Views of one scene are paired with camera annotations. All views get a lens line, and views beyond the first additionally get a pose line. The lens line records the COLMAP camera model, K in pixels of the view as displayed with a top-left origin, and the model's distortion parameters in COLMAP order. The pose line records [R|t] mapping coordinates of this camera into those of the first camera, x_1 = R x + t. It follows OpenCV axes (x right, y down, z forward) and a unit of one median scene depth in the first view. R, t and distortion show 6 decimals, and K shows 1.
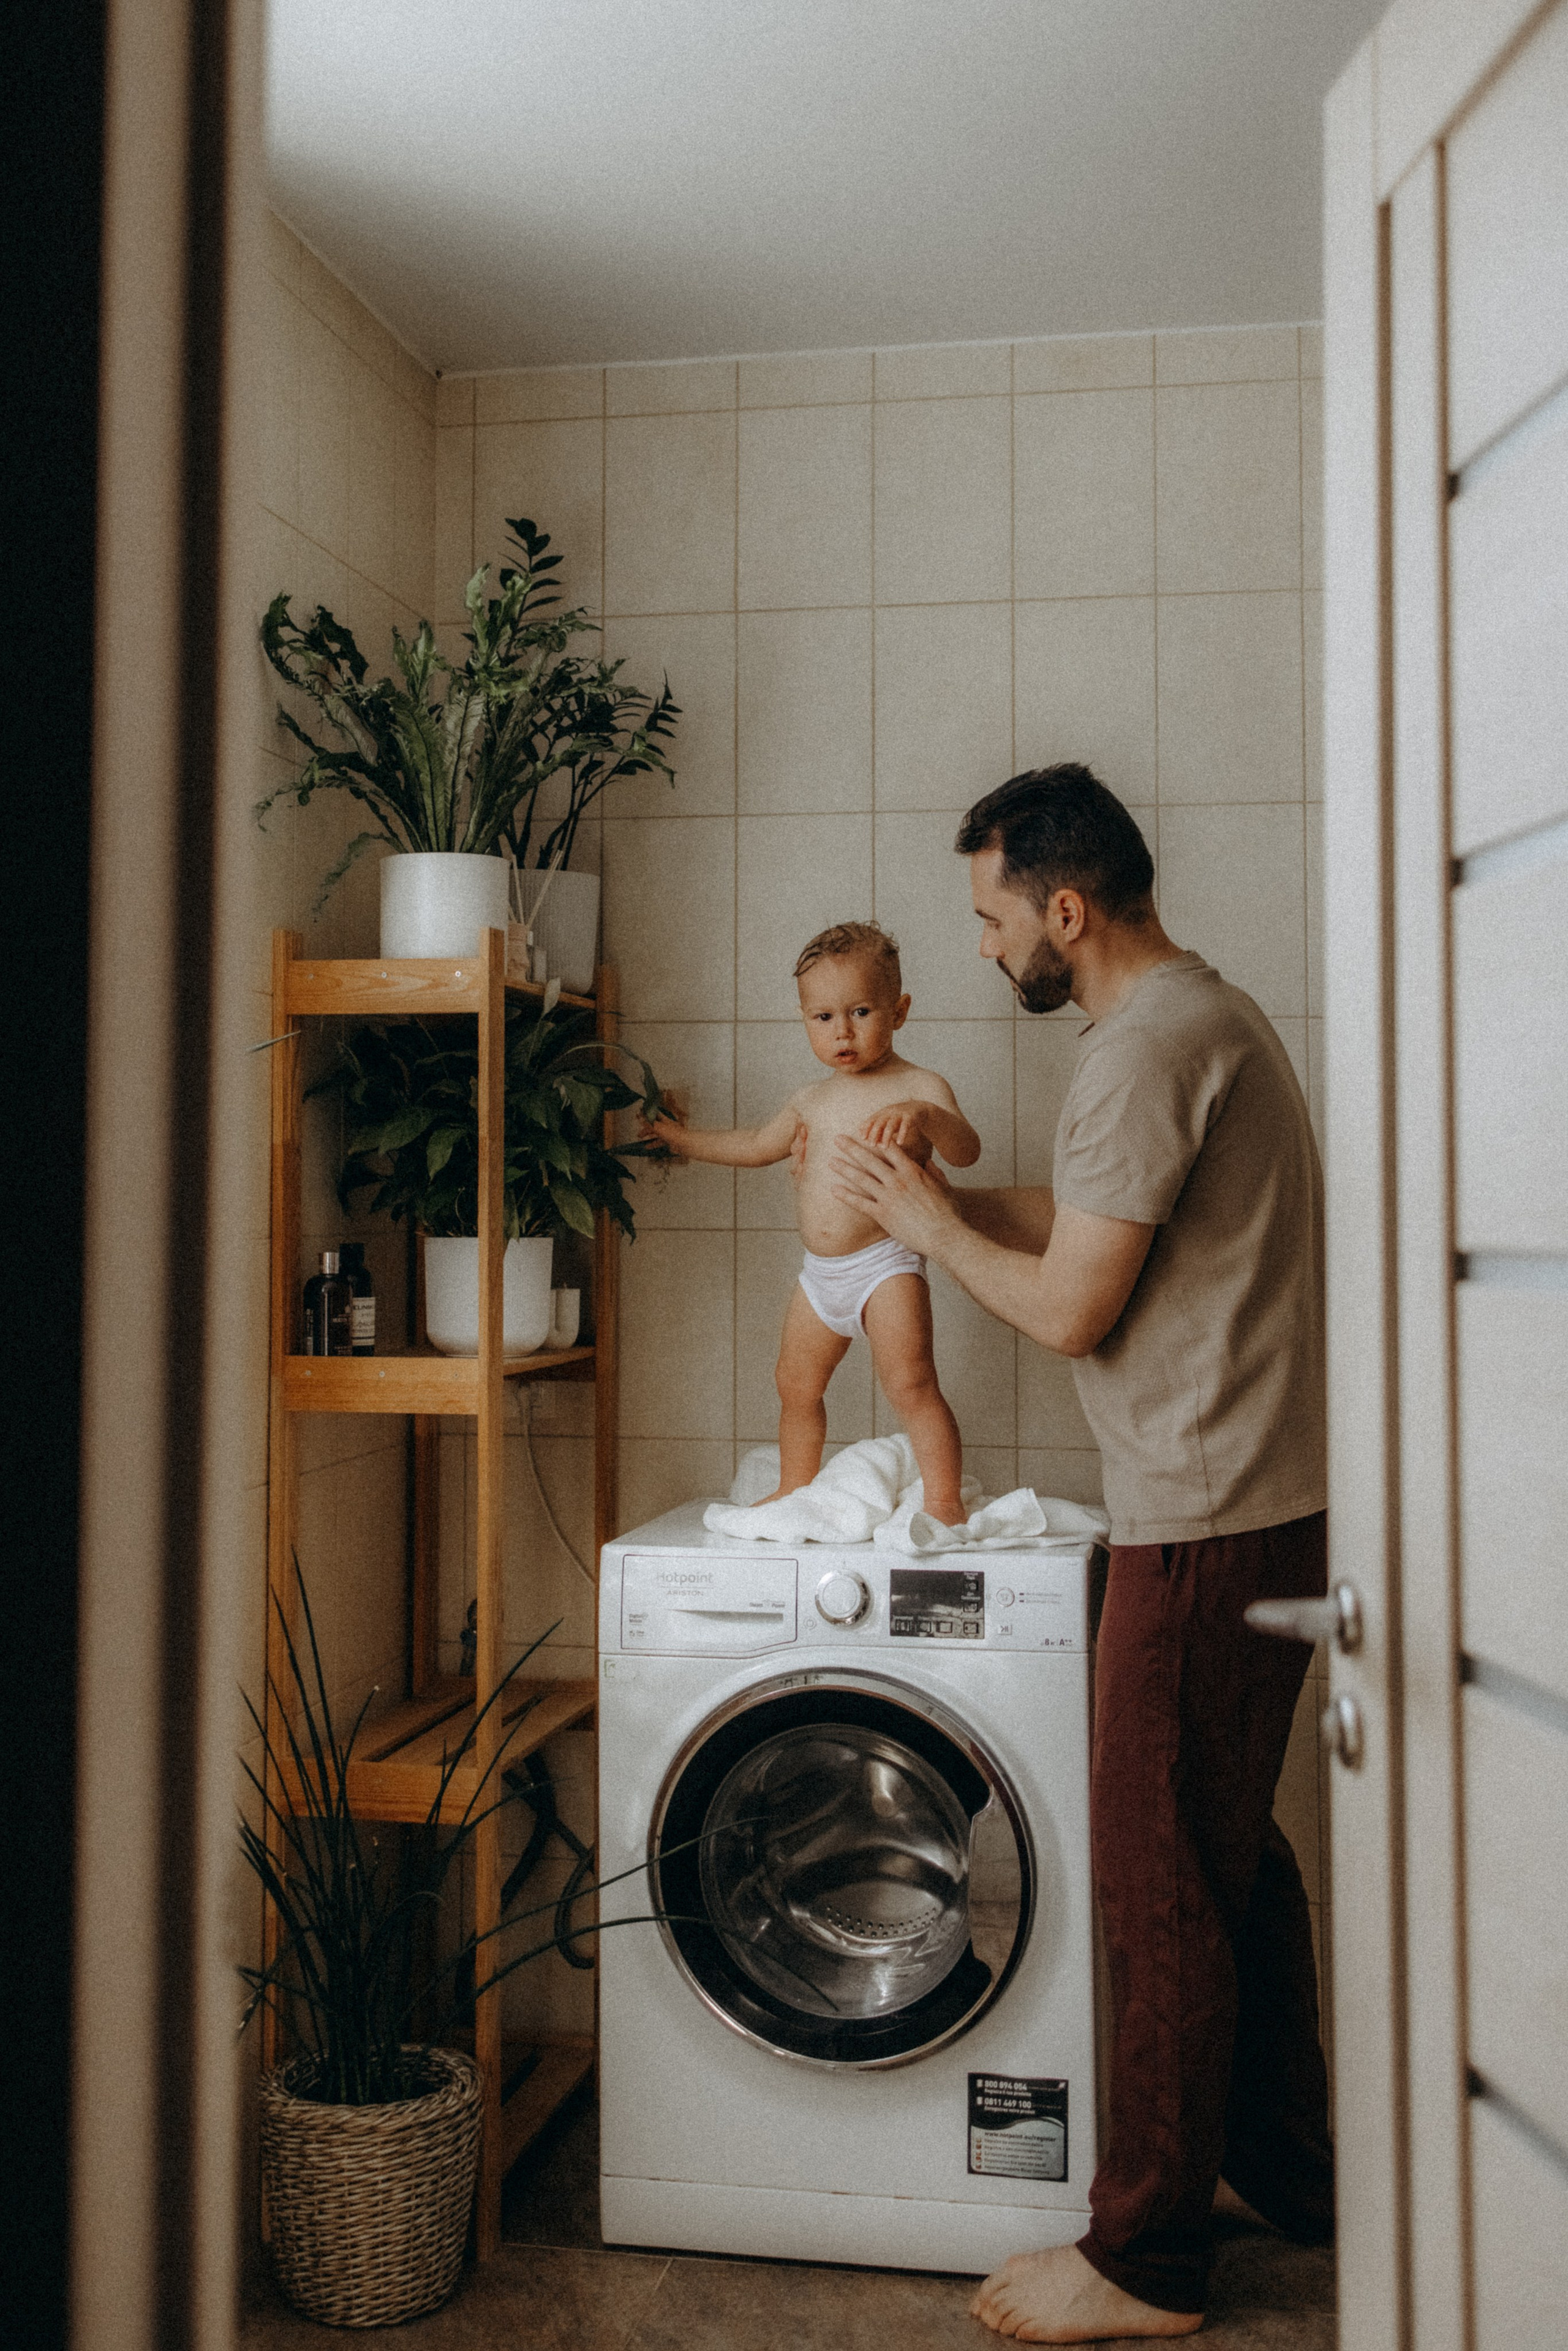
lens RADIAL K [[4276.2, 0, 784.0], [0, 4276.2, 1175.5], [0, 0, 1]] dist [-0.028060, -0.063930]
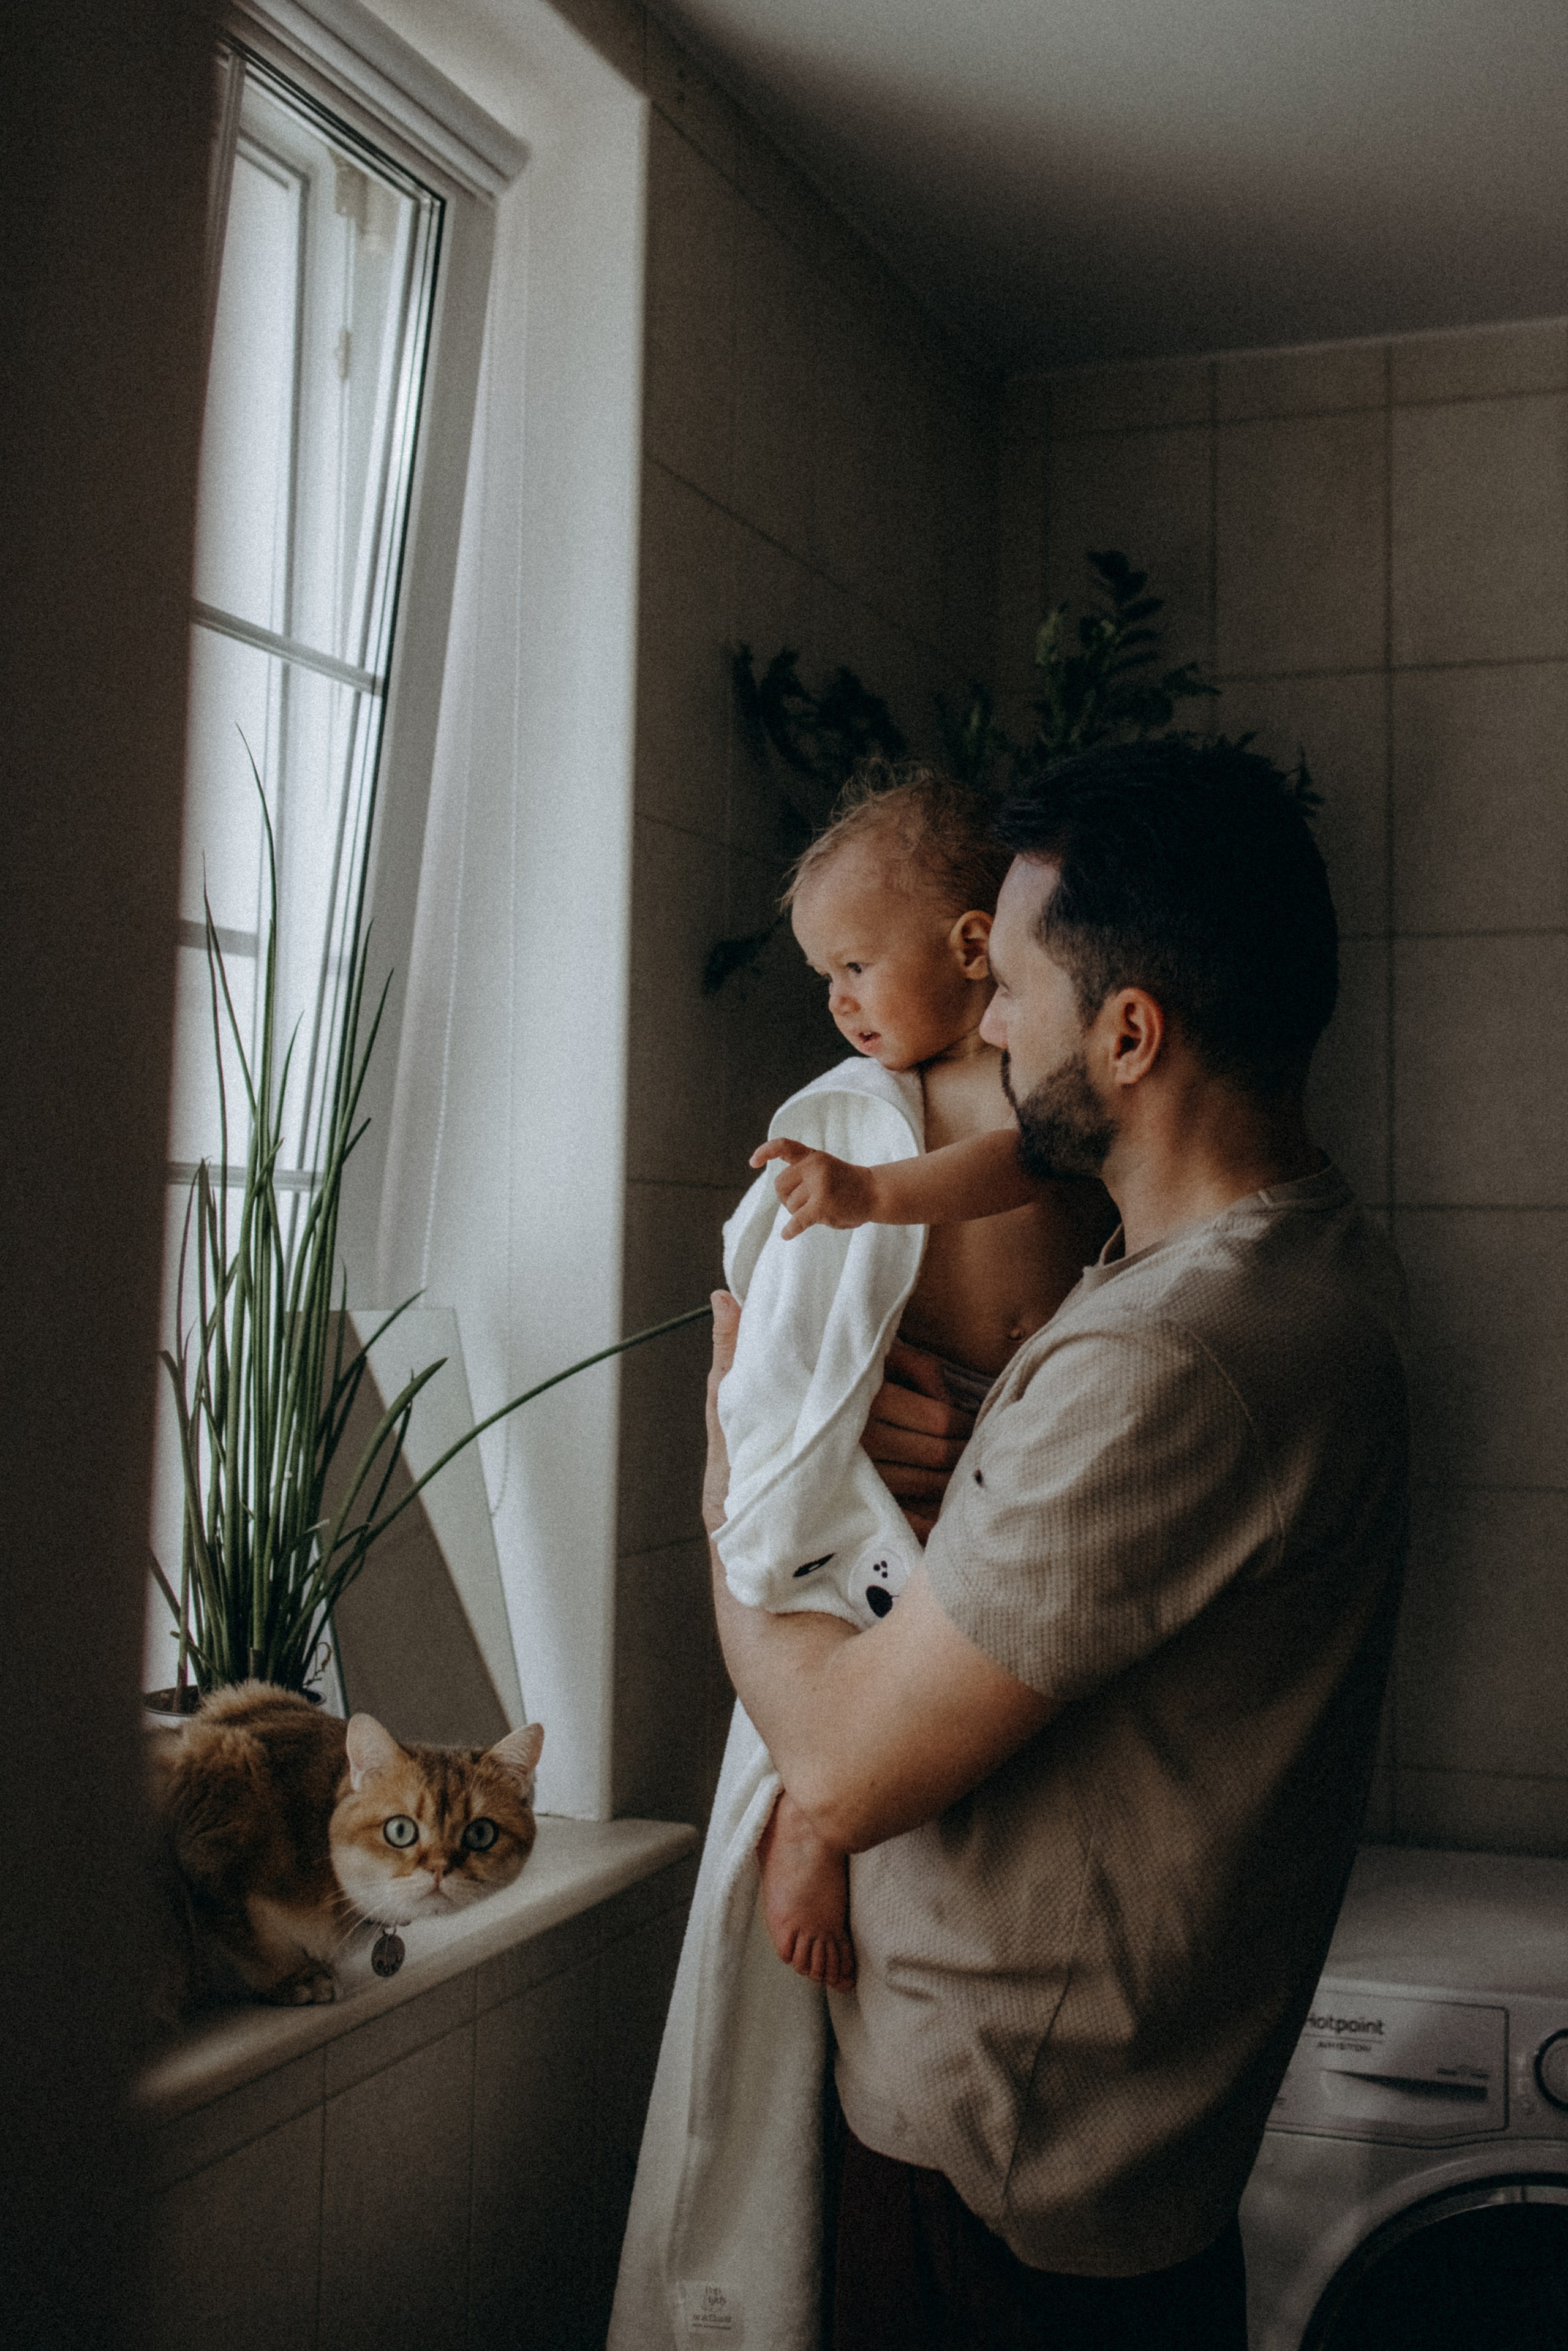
lens RADIAL K [[4276.2, 0, 784.0], [0, 4276.2, 1175.5], [0, 0, 1]] dist [-0.028060, -0.063930]
pose [[0.991059, -0.001107, -0.133419, -0.018625], [-0.001264, 0.999843, -0.017686, -0.031009], [0.133417, 0.017697, 0.990902, 0.257651]]
